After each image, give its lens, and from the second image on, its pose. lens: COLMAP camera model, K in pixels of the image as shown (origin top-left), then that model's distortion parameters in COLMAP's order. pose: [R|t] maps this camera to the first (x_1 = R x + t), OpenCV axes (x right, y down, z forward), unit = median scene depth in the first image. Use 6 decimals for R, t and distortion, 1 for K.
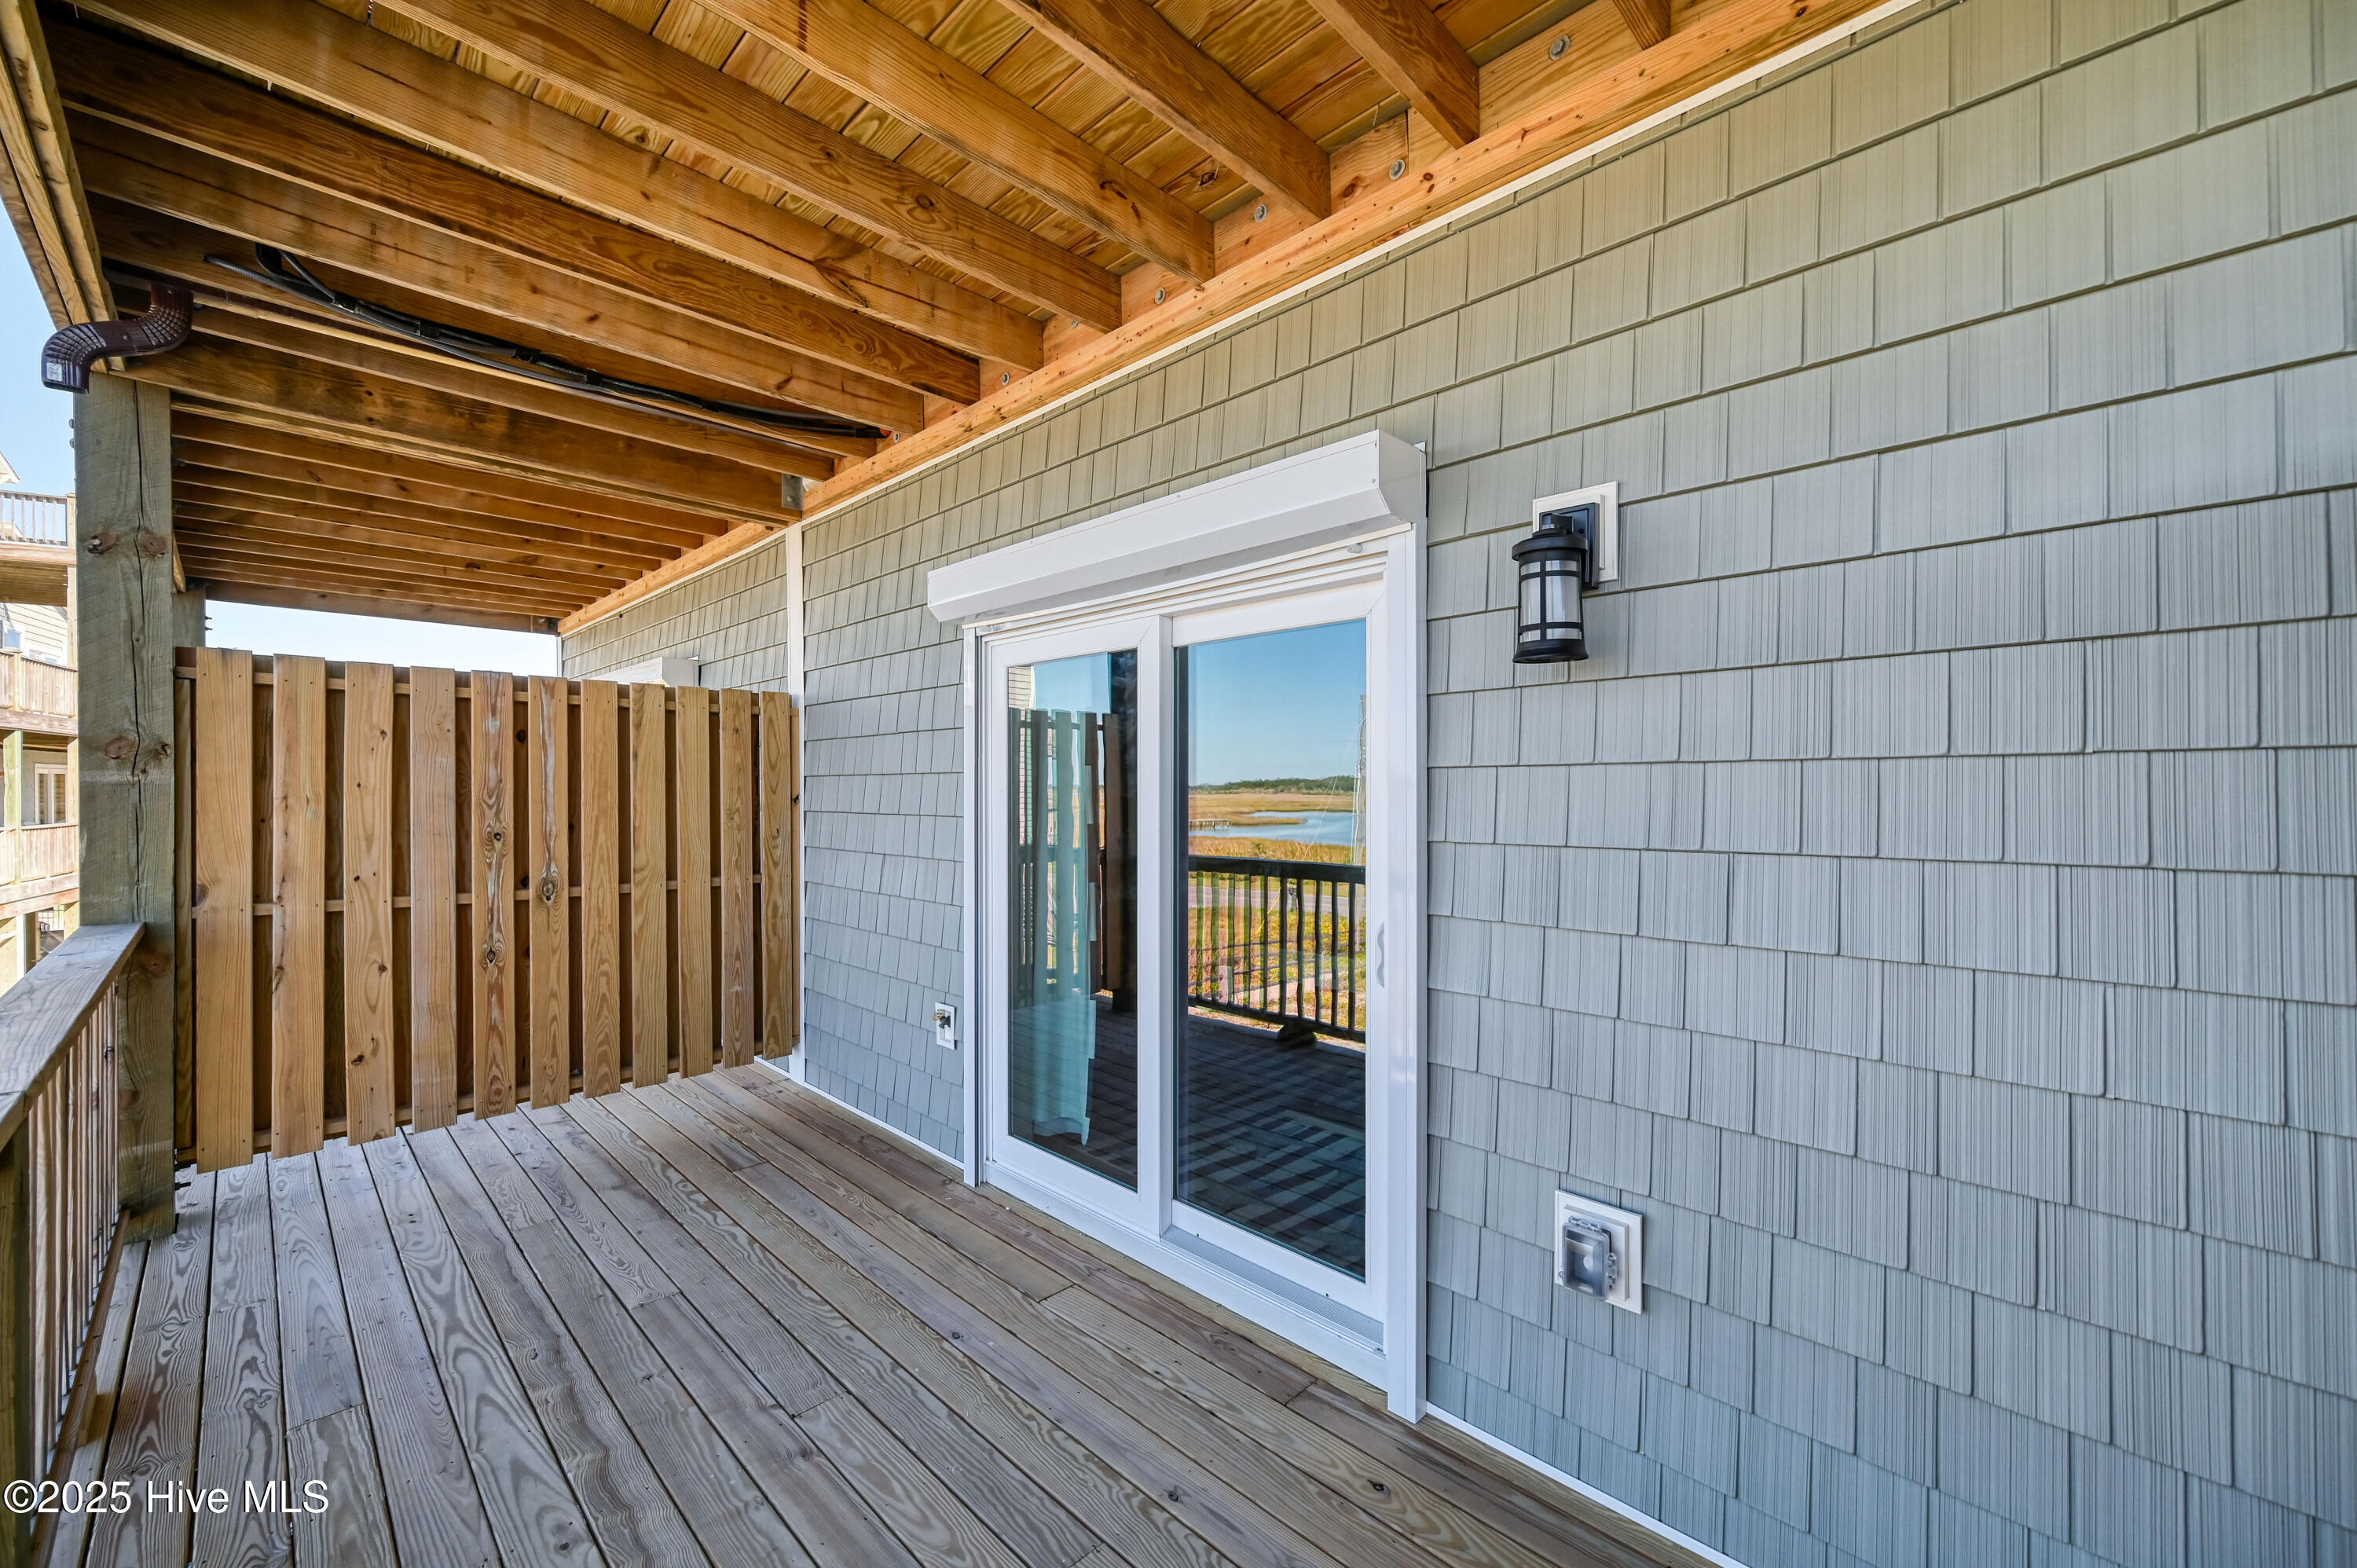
lens RADIAL K [[942.0, 0, 1181.1], [0, 942.0, 787.4], [0, 0, 1]] dist [-0.000570, -0.000145]
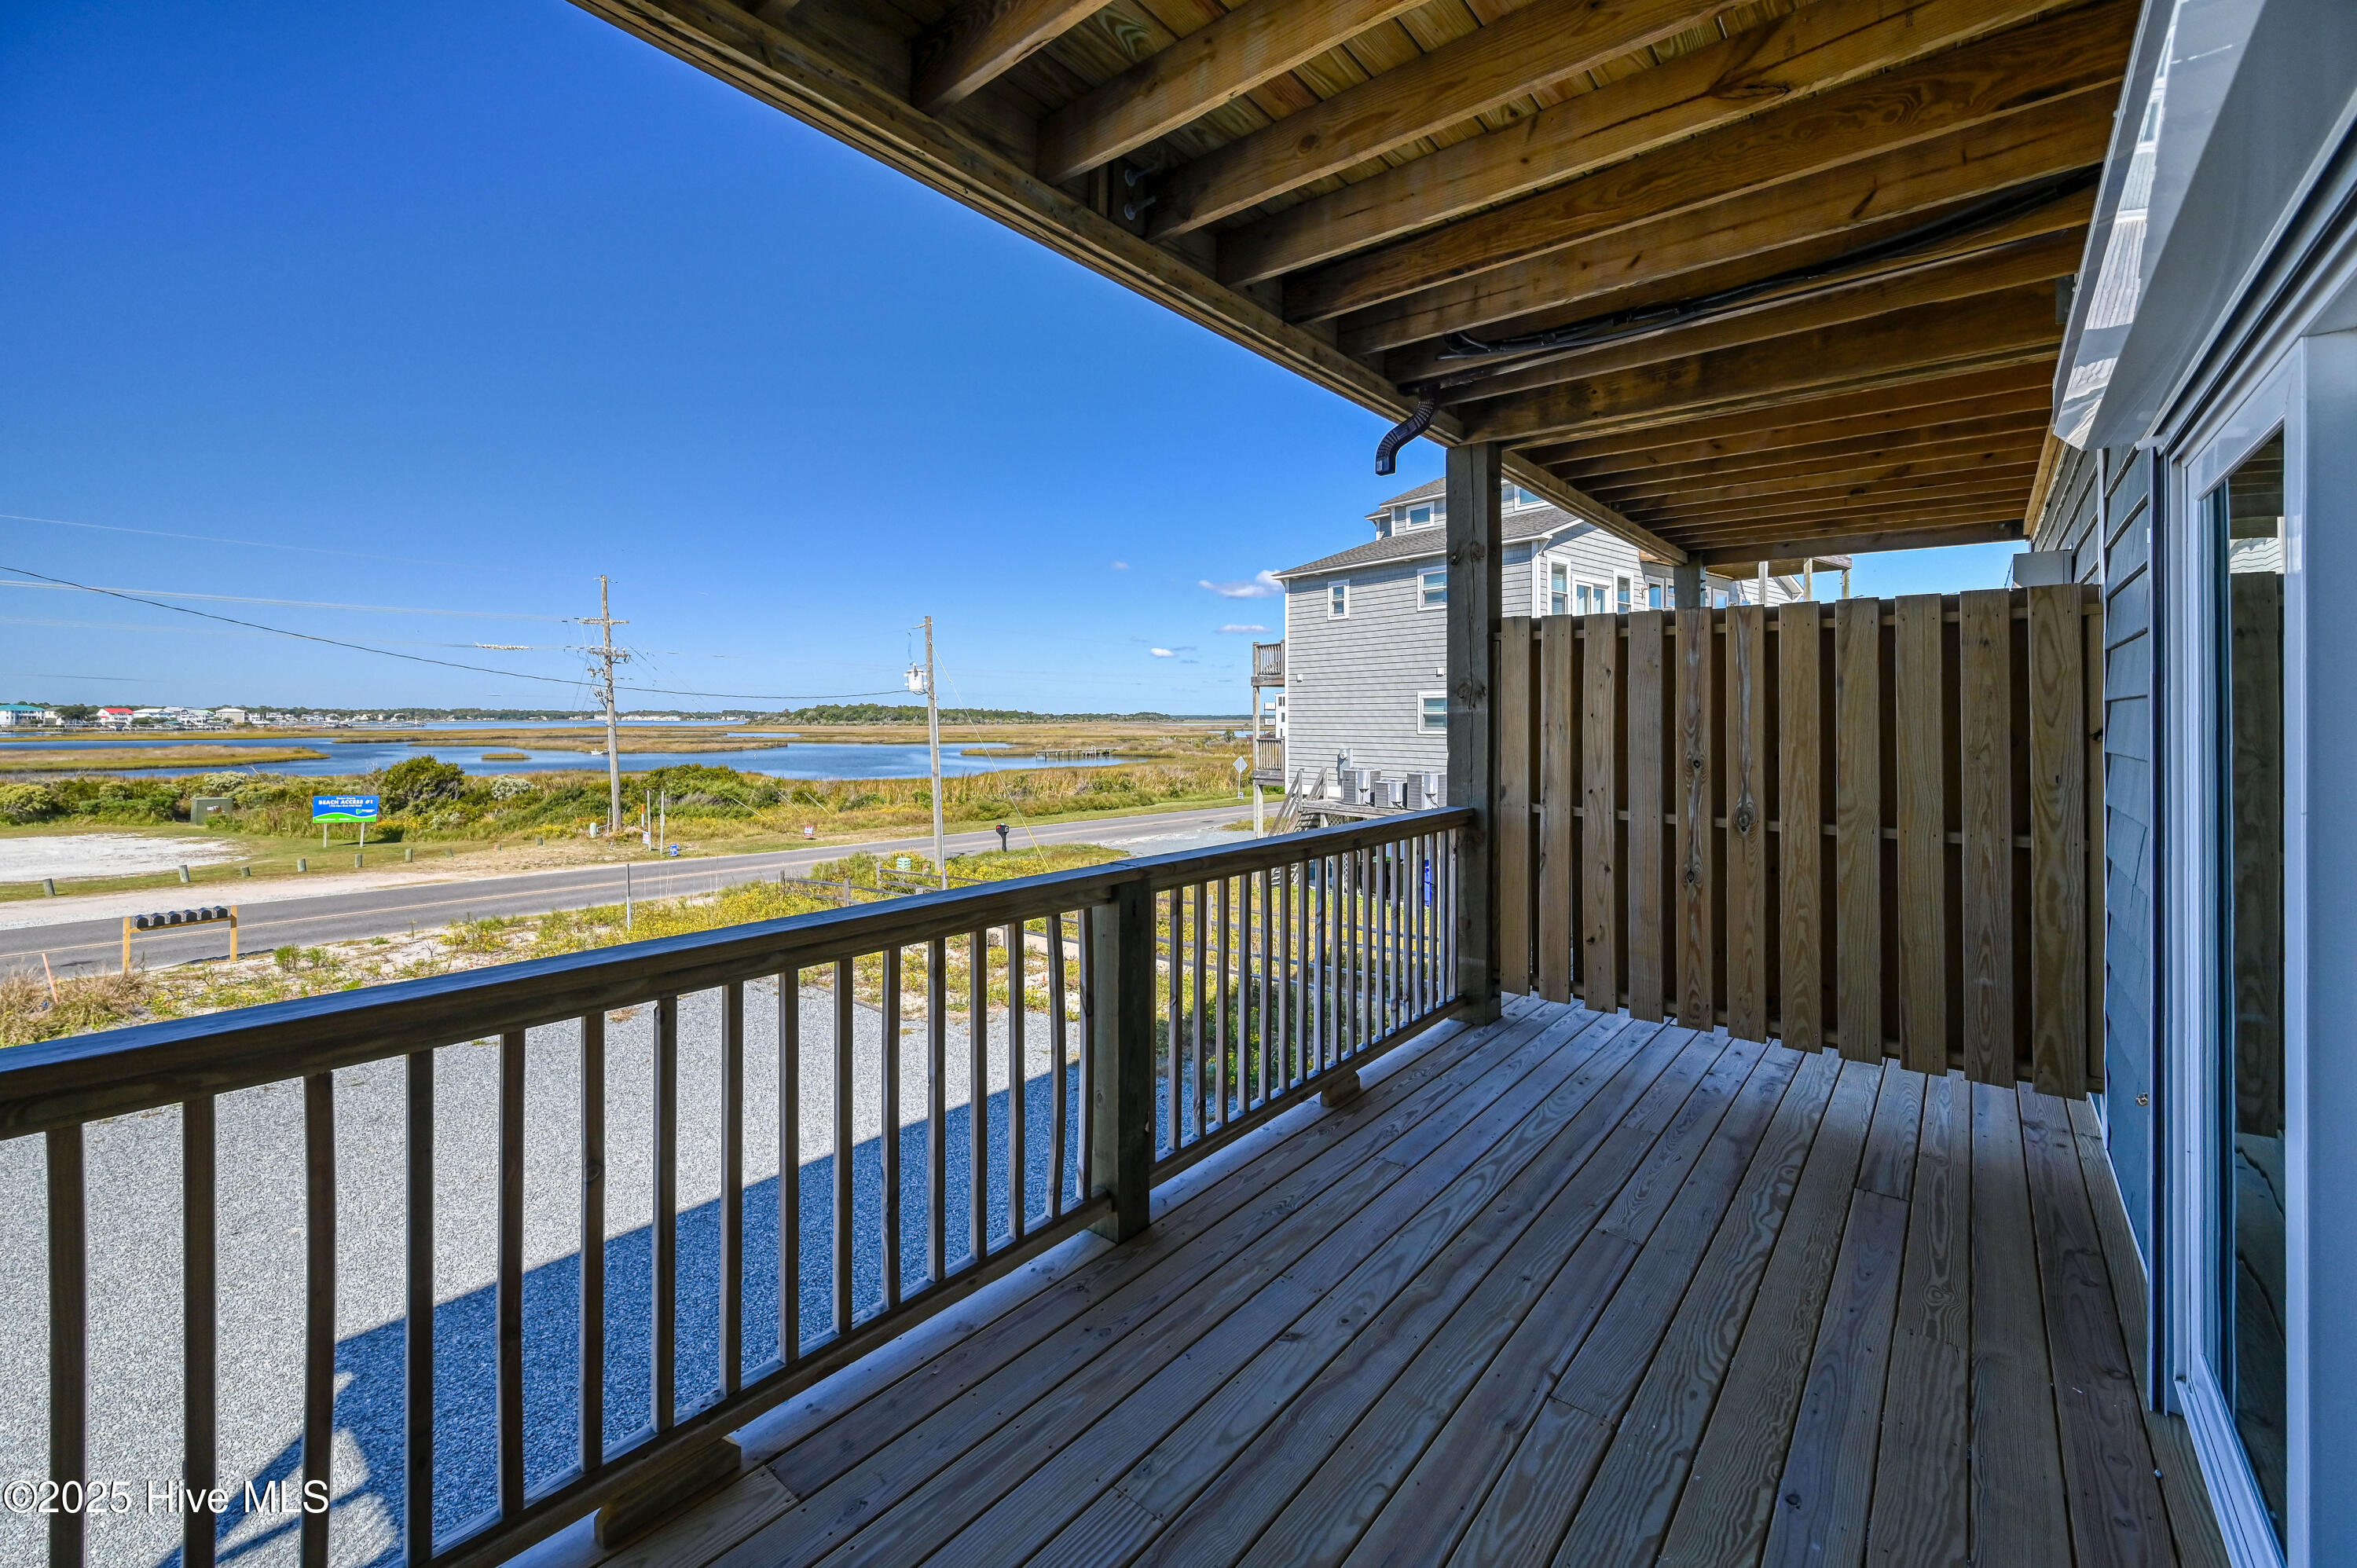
lens RADIAL K [[971.5, 0, 1173.1], [0, 971.5, 707.0], [0, 0, 1]] dist [0.000773, 0.000099]
pose [[0.074471, -0.009137, -0.997181, 0.326171], [-0.001544, 0.999956, -0.009278, -0.000283], [0.997222, 0.002230, 0.074454, 0.348484]]
